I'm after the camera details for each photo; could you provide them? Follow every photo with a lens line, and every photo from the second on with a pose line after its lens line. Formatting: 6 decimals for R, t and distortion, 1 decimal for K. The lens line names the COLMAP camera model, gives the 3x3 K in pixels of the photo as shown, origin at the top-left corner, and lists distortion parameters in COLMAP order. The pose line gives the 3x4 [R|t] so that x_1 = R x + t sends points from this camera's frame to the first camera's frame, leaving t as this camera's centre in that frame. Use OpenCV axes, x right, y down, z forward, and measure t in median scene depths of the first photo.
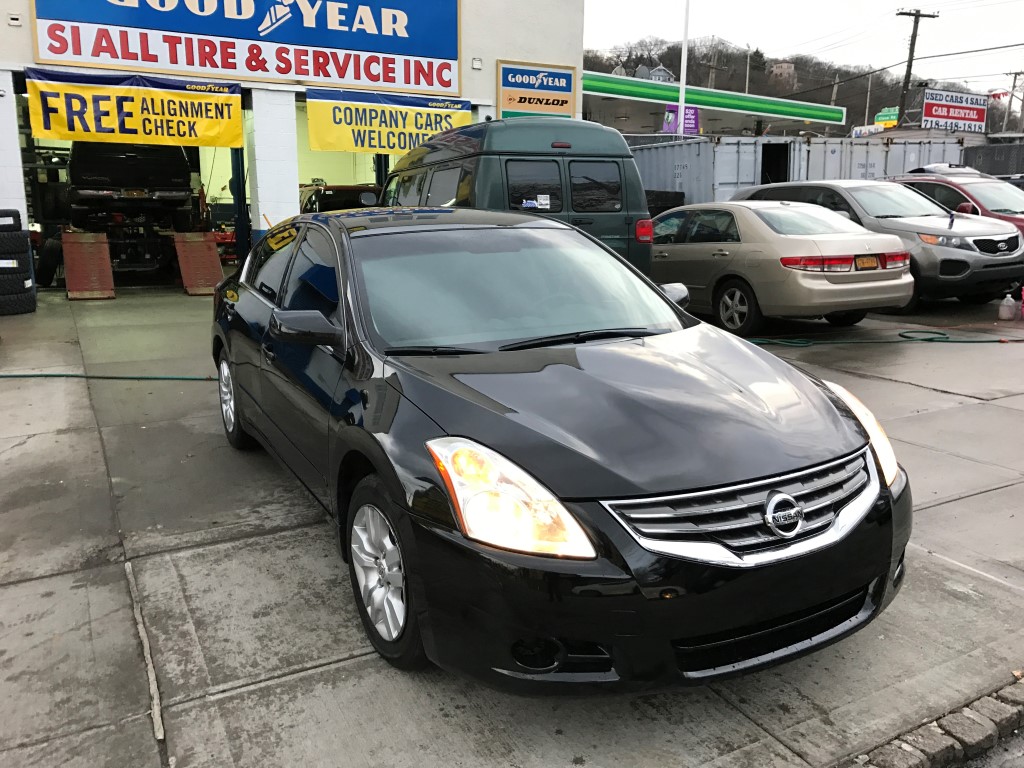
lens RADIAL K [[837.1, 0, 506.1], [0, 837.1, 383.0], [0, 0, 1]] dist [0.006752, 0.008414]
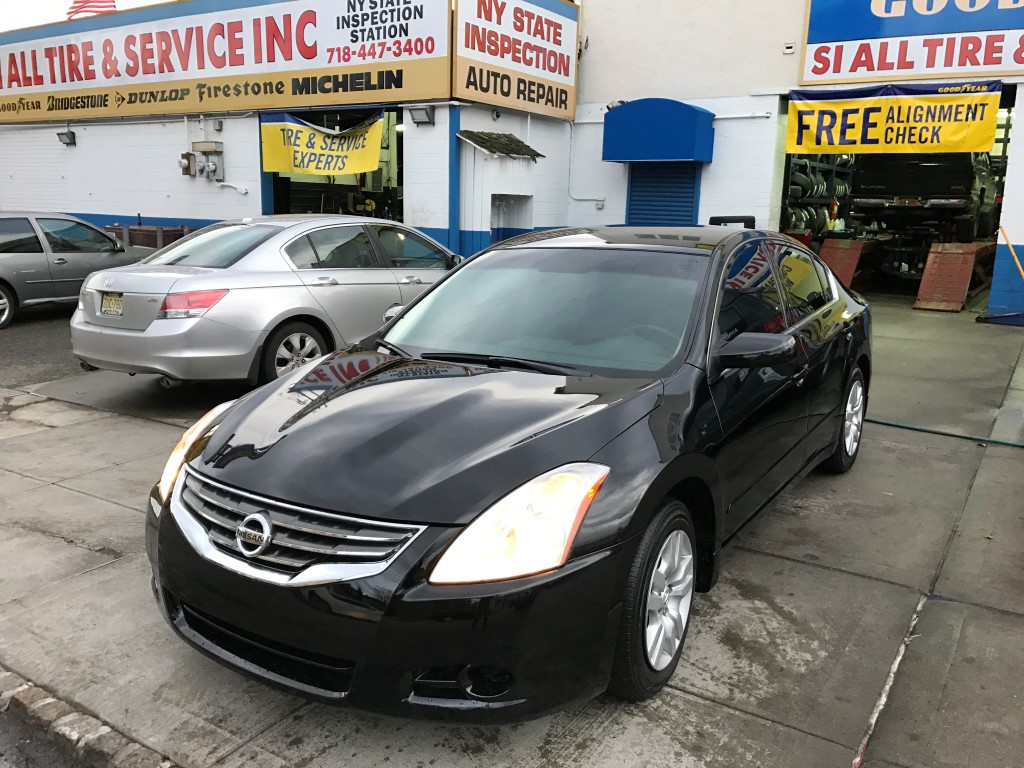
lens RADIAL K [[833.9, 0, 501.0], [0, 833.9, 380.8], [0, 0, 1]] dist [-0.000090, 0.010555]
pose [[0.488097, 0.188794, -0.852125, 0.253183], [-0.194226, 0.975338, 0.104840, -0.036979], [0.850904, 0.114333, 0.512729, 0.137357]]
